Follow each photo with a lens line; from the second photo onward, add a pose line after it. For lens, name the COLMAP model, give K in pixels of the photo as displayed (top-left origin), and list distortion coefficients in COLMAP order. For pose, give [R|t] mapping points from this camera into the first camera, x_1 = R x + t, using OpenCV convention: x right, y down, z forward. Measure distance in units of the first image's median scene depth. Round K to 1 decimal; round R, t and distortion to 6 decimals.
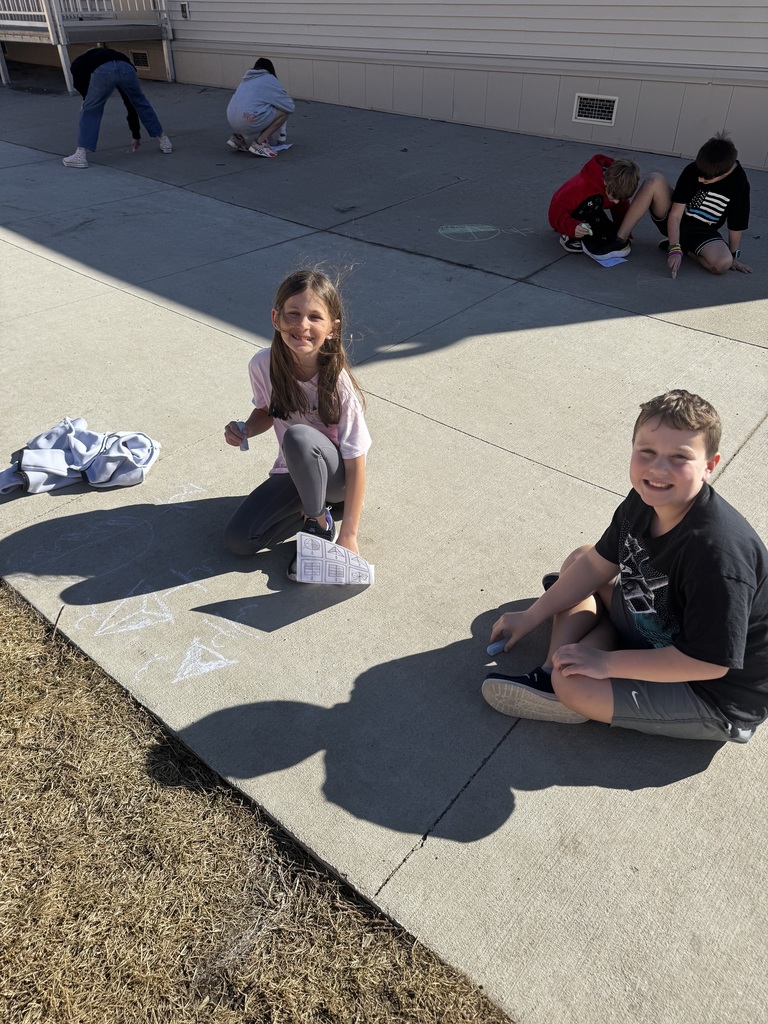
lens RADIAL K [[719.8, 0, 384.3], [0, 719.8, 513.8], [0, 0, 1]] dist [0.006008, -0.001206]
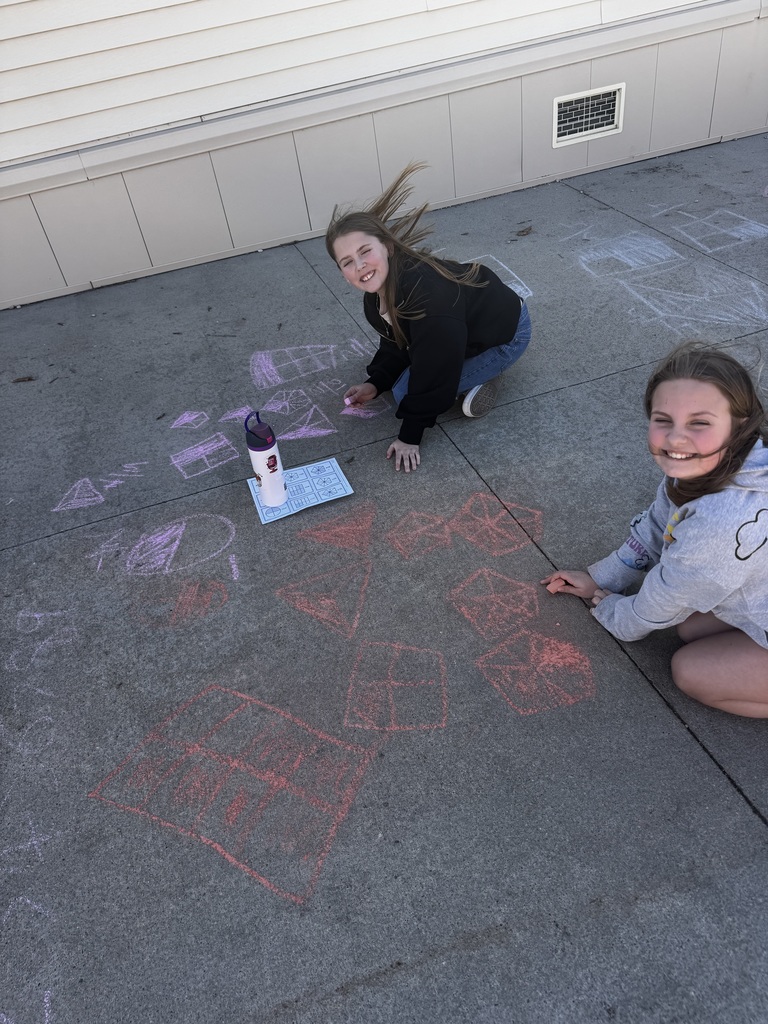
lens RADIAL K [[719.8, 0, 382.2], [0, 719.8, 512.4], [0, 0, 1]] dist [0.006008, -0.001206]
pose [[0.502167, -0.609857, 0.613109, -0.328645], [0.608428, 0.752985, 0.250658, -0.570449], [-0.614527, 0.247160, 0.749178, 0.757574]]
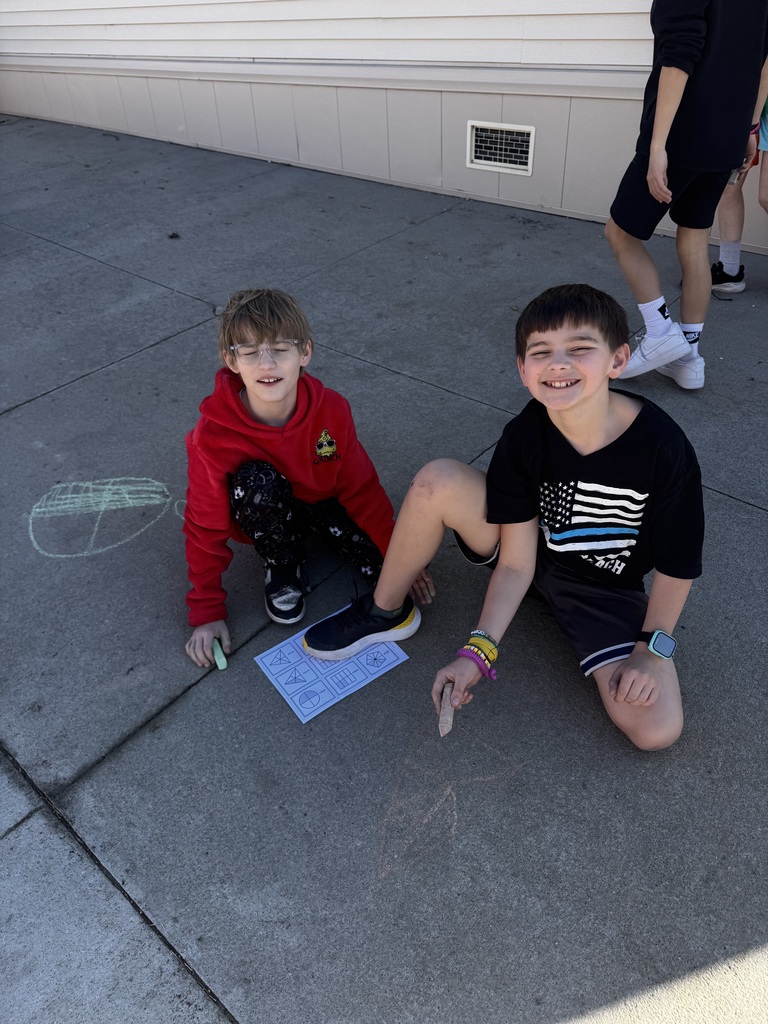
lens RADIAL K [[719.8, 0, 382.7], [0, 719.8, 509.9], [0, 0, 1]] dist [0.006008, -0.001206]
pose [[0.998053, -0.024795, -0.057234, 0.225389], [0.025765, 0.999536, 0.016269, -0.281839], [0.056804, -0.017712, 0.998228, 0.410569]]
